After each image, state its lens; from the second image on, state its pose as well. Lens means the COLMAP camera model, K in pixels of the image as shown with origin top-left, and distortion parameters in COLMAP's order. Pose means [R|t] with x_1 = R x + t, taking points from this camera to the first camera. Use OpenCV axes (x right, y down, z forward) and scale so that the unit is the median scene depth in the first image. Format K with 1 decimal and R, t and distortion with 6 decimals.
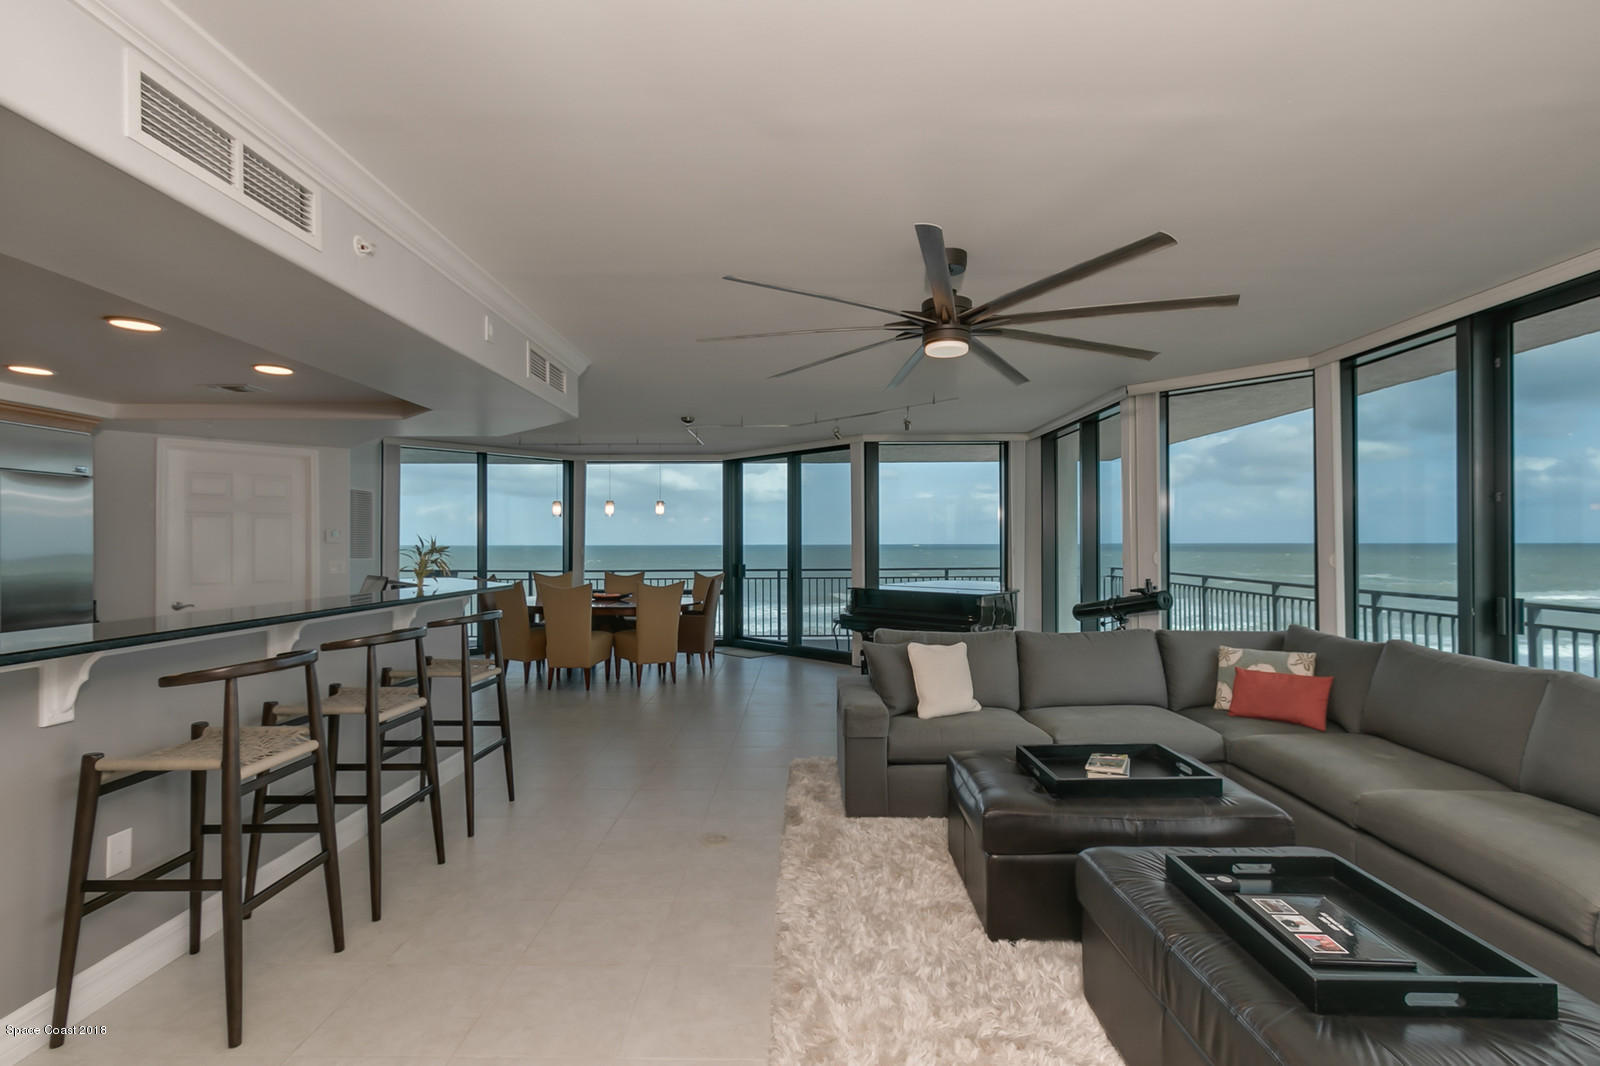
lens RADIAL K [[720.9, 0, 791.9], [0, 720.9, 539.7], [0, 0, 1]] dist [-0.001275, 0.000153]
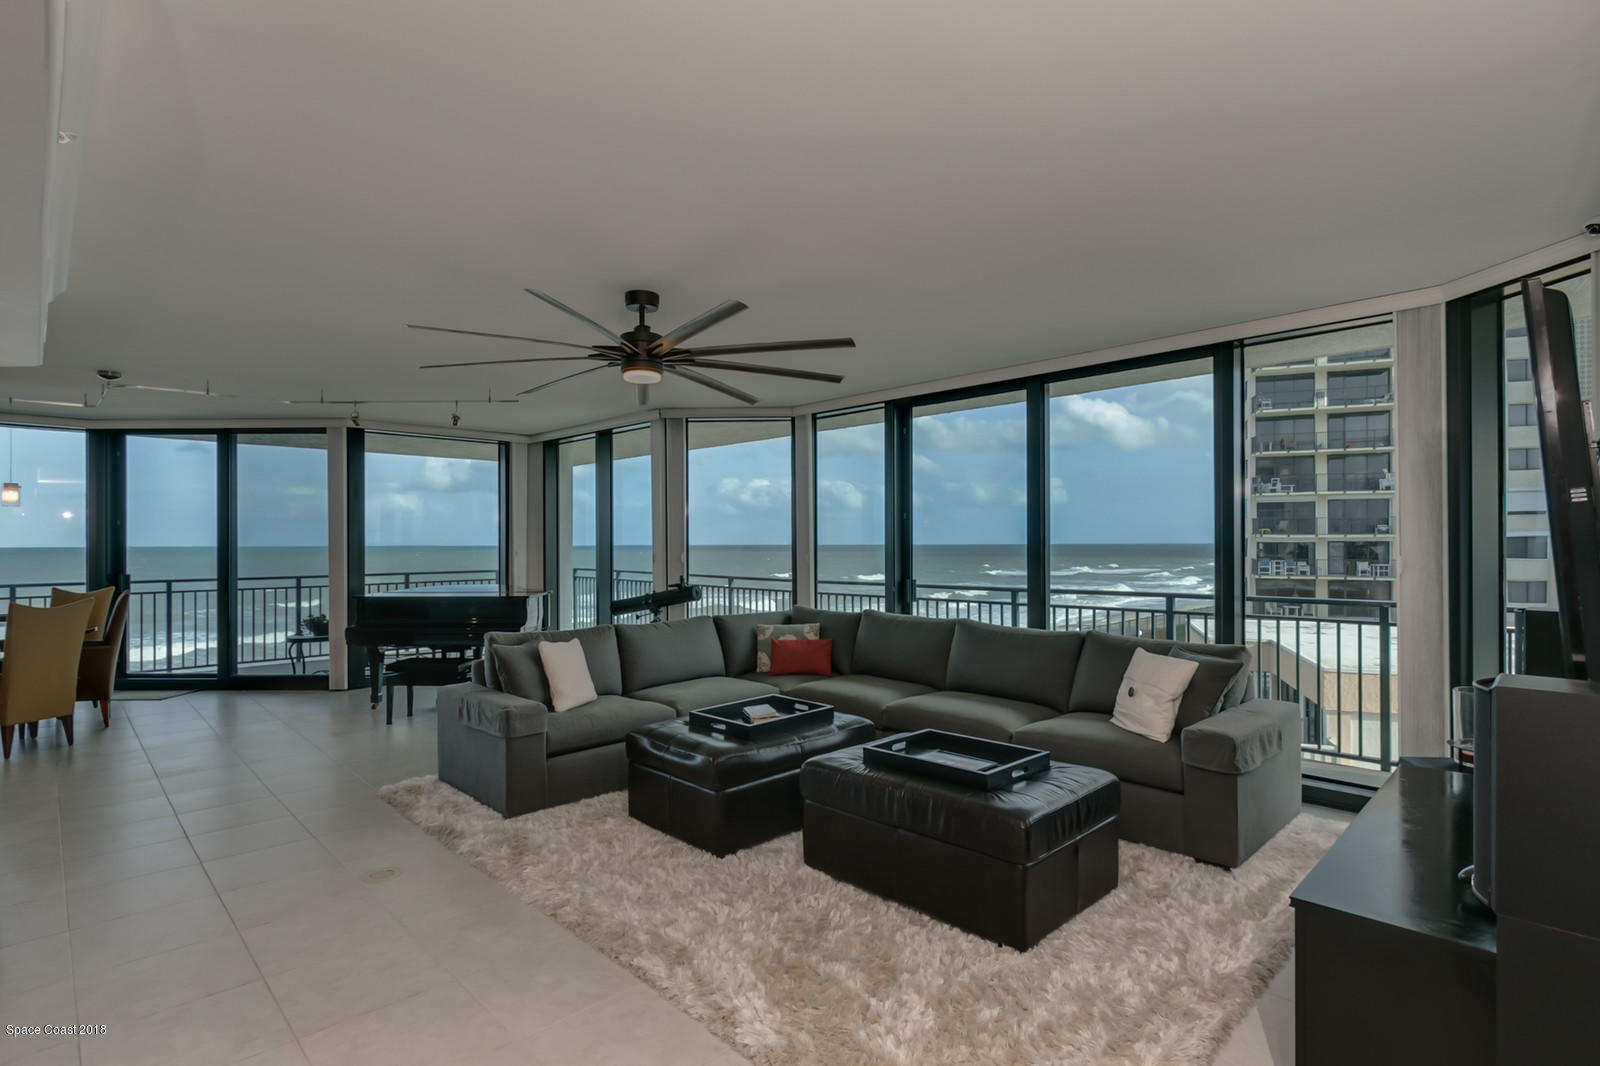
lens RADIAL K [[780.6, 0, 768.8], [0, 780.6, 541.1], [0, 0, 1]] dist [0.001627, -0.000091]
pose [[0.718901, 0.004022, 0.695101, -0.183174], [-0.004363, 0.999990, -0.001274, -0.000926], [-0.695099, -0.002117, 0.718911, -0.015296]]
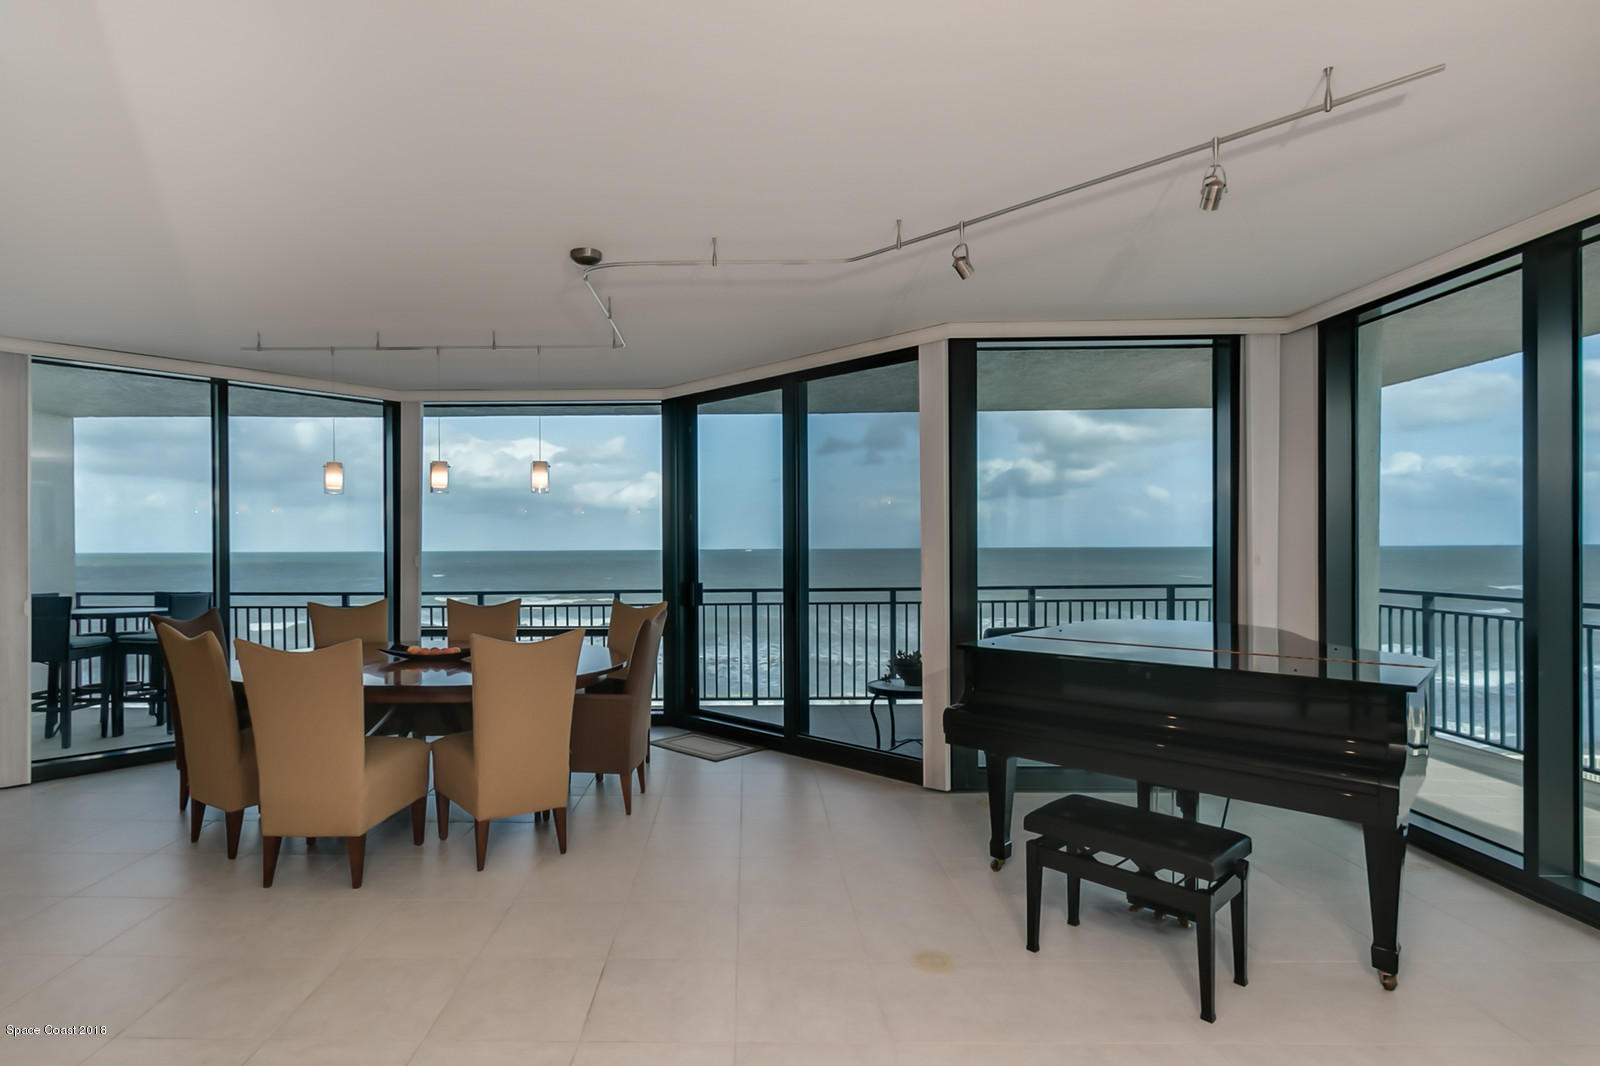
lens RADIAL K [[780.6, 0, 768.8], [0, 780.6, 541.1], [0, 0, 1]] dist [0.001627, -0.000091]
pose [[0.999428, -0.007130, 0.033063, -0.040067], [0.006921, 0.999955, 0.006418, -0.003750], [-0.033107, -0.006186, 0.999433, 0.466882]]
